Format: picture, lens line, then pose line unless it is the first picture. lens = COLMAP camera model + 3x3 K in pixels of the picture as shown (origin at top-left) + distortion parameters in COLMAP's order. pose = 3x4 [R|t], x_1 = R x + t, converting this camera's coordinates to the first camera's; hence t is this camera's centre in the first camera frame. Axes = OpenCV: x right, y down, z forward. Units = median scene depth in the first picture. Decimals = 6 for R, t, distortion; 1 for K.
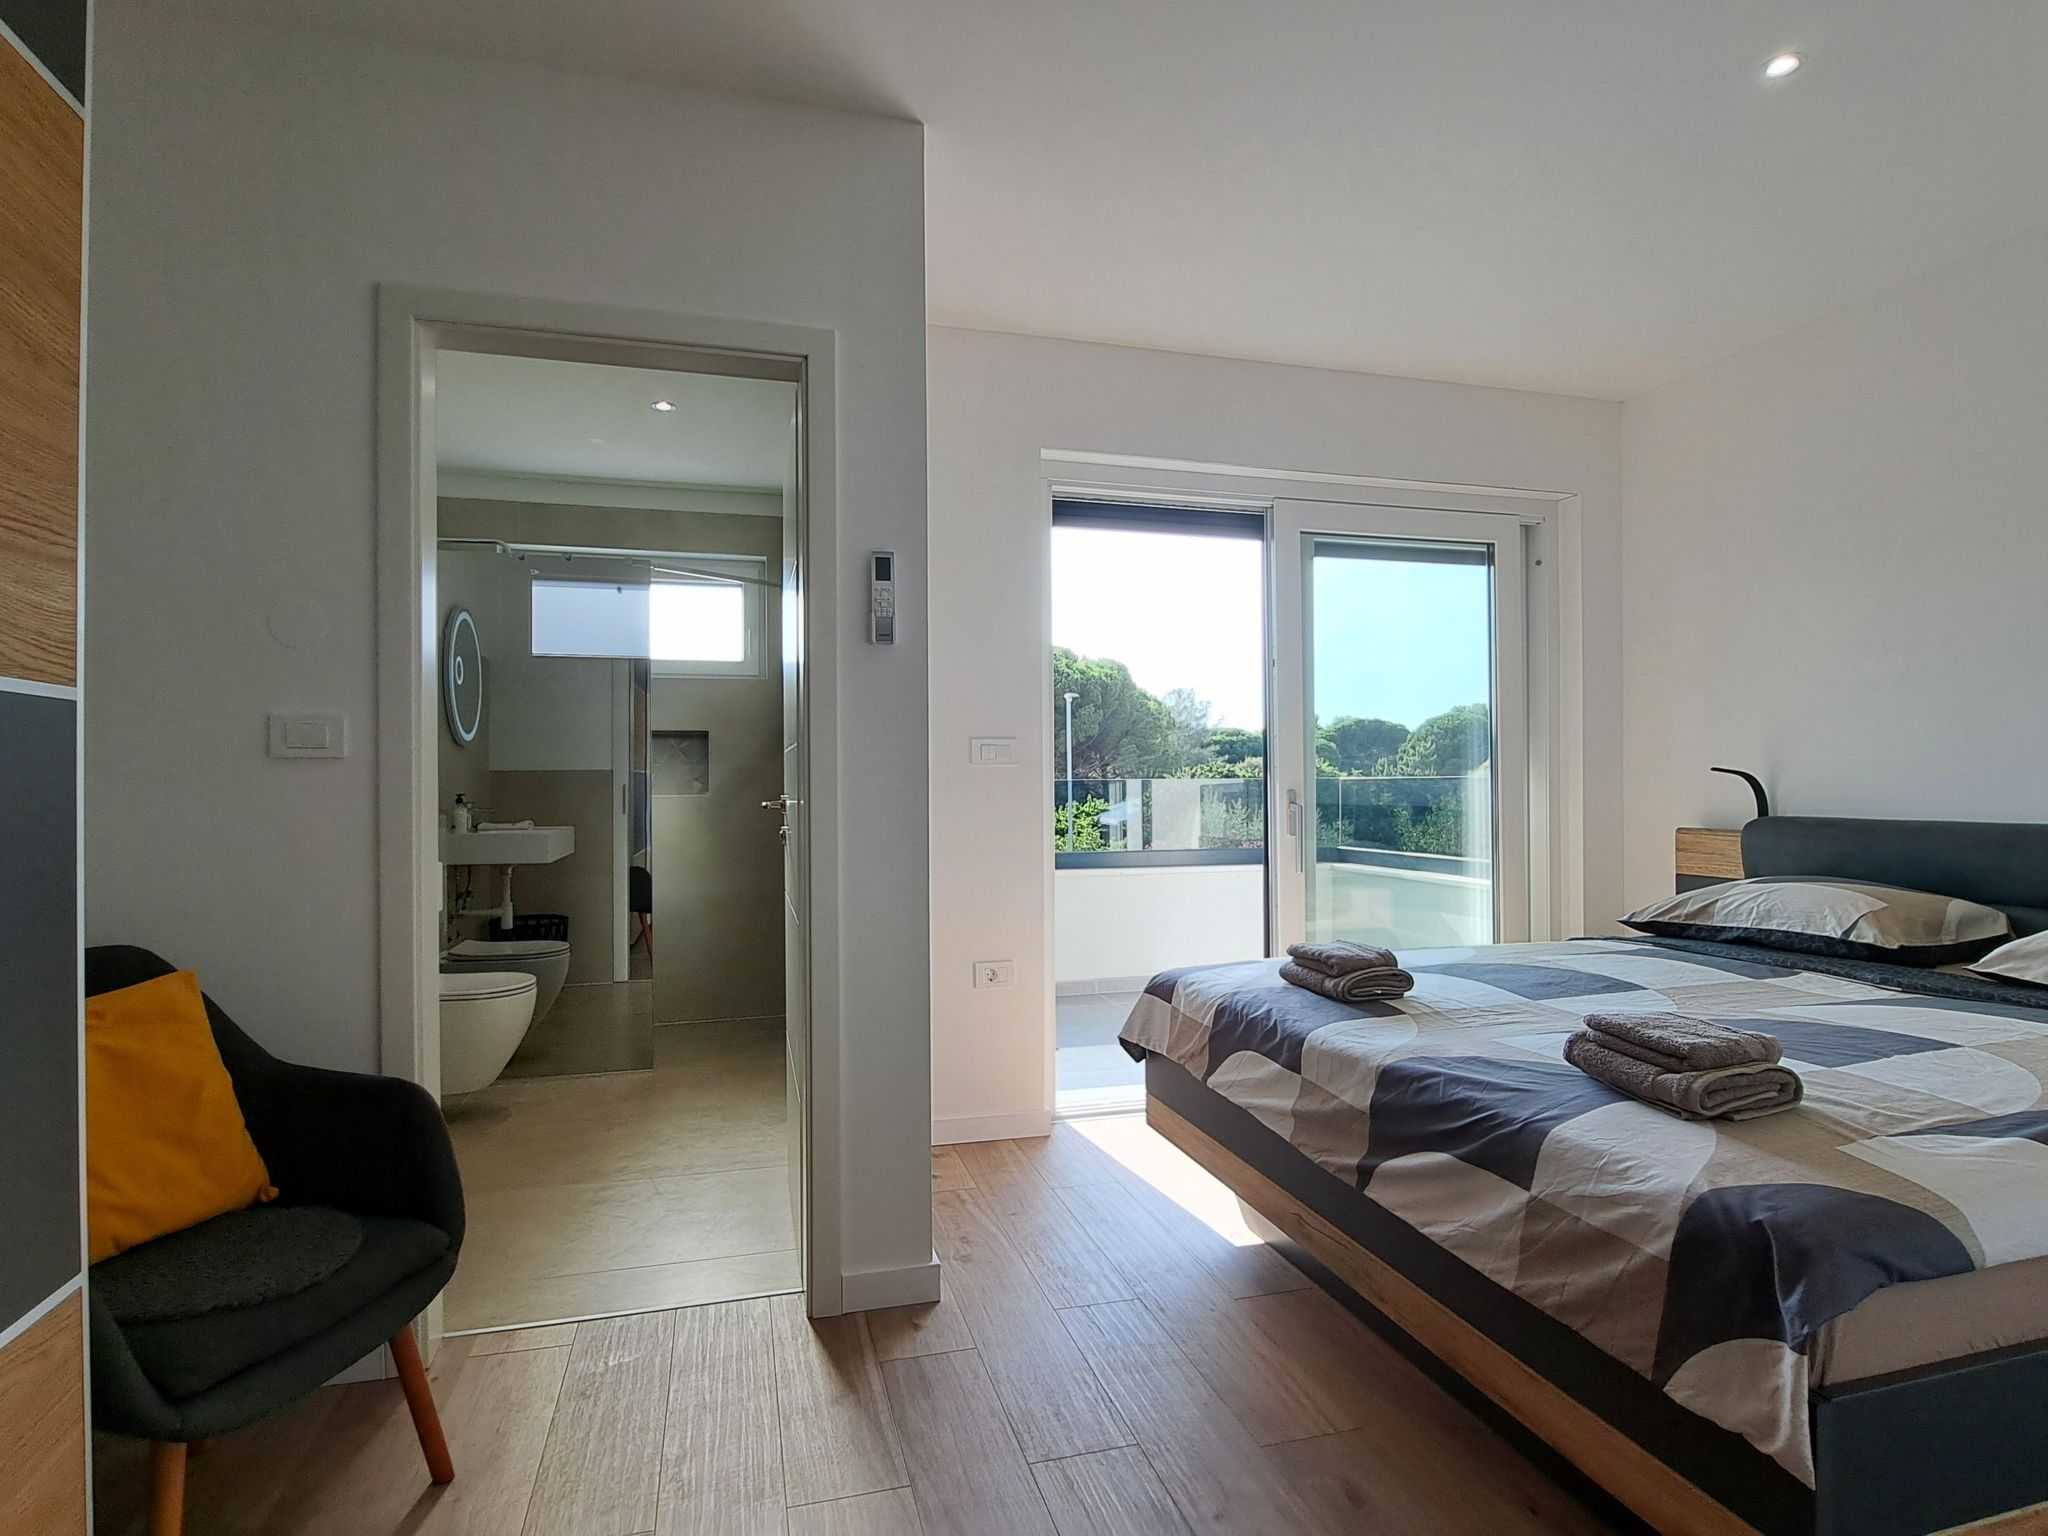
lens RADIAL K [[1090.4, 0, 1026.2], [0, 1090.4, 778.8], [0, 0, 1]] dist [0.000345, -0.013499]
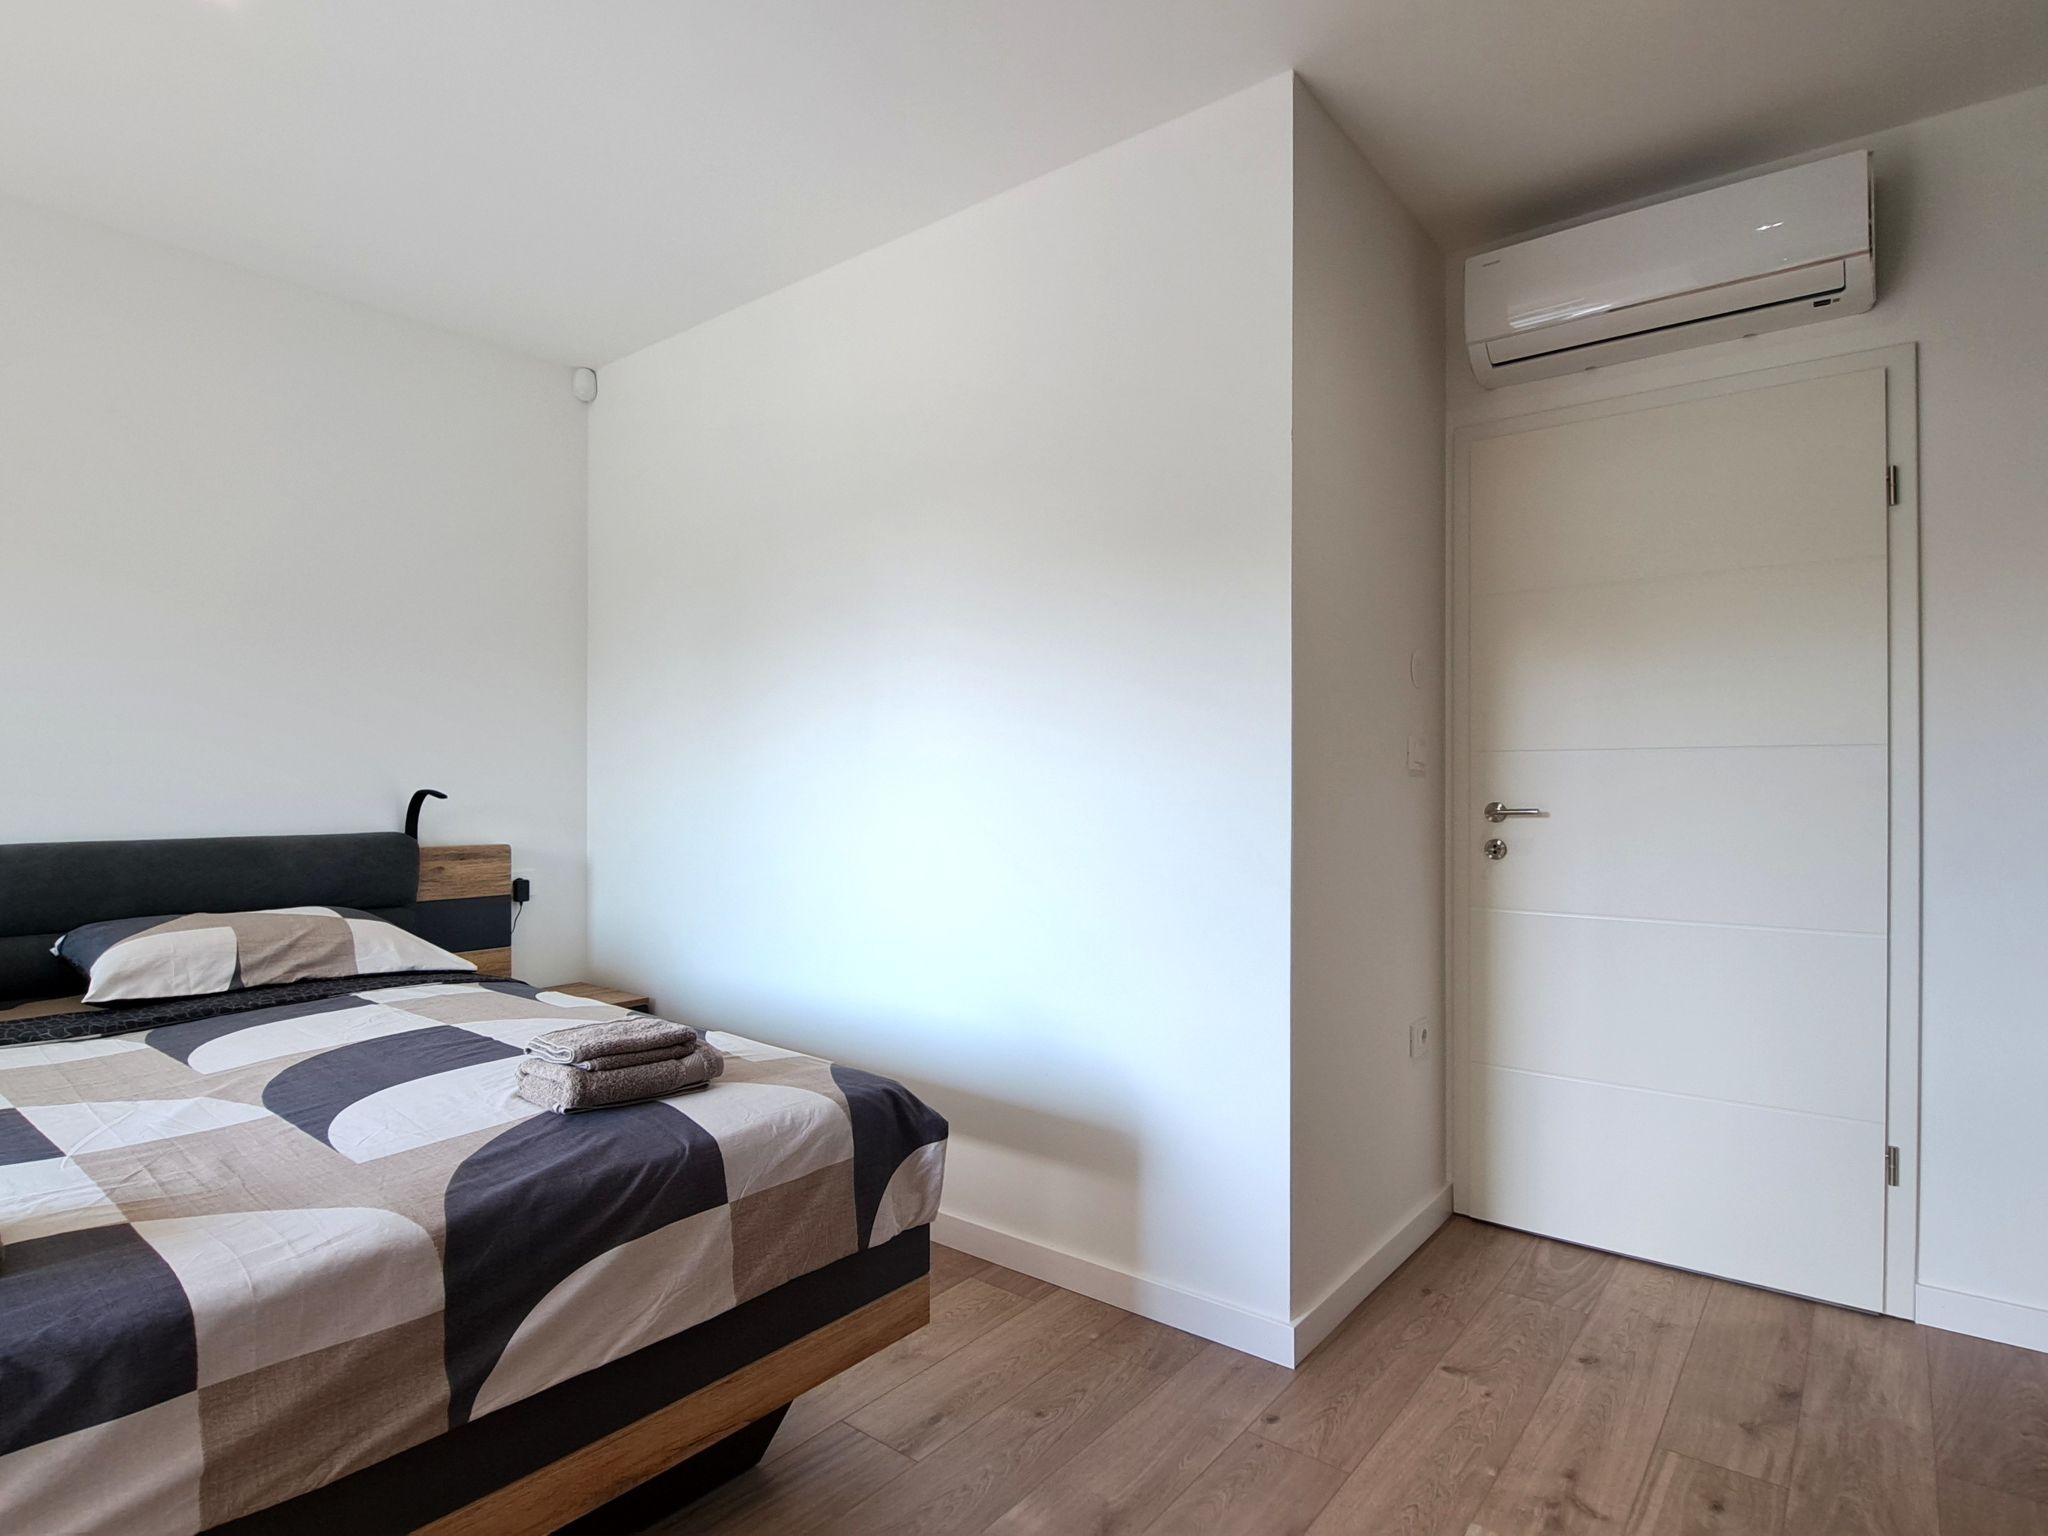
lens RADIAL K [[1090.4, 0, 1026.2], [0, 1090.4, 778.8], [0, 0, 1]] dist [0.000345, -0.013499]
pose [[-0.586291, 0.008691, 0.810054, -0.492380], [-0.002207, 0.999922, -0.012325, -0.007789], [-0.810097, -0.009014, -0.586226, 1.259464]]
